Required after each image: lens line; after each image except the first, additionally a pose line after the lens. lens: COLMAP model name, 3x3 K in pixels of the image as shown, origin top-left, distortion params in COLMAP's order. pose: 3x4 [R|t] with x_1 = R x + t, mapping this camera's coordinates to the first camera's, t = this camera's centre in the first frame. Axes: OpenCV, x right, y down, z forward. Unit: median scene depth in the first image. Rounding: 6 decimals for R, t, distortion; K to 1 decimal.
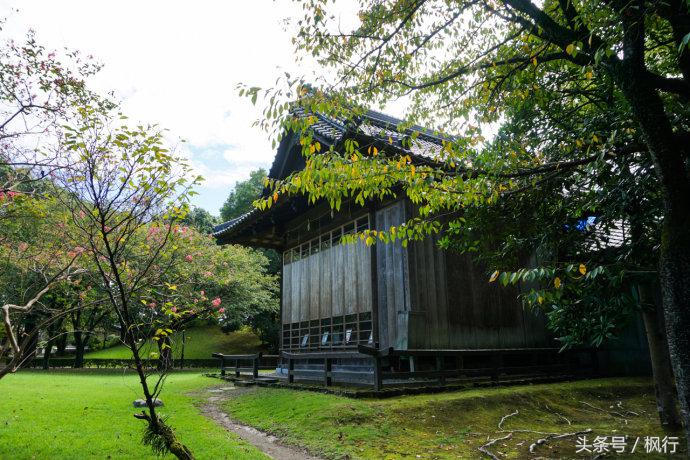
lens RADIAL K [[514.5, 0, 345.0], [0, 514.5, 230.0], [0, 0, 1]] dist [-0.045945, -0.000426]
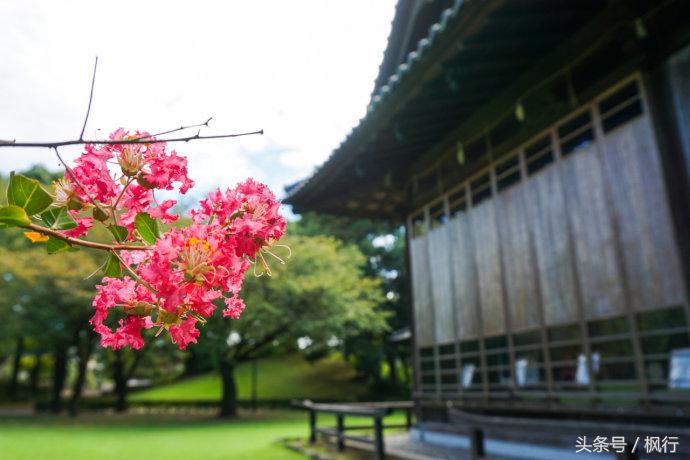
lens RADIAL K [[514.5, 0, 345.0], [0, 514.5, 230.0], [0, 0, 1]] dist [-0.045945, -0.000426]
pose [[0.987924, -0.055201, -0.144770, -0.109146], [0.048349, 0.997556, -0.050433, 0.082917], [0.147200, 0.042825, 0.988179, 0.445200]]
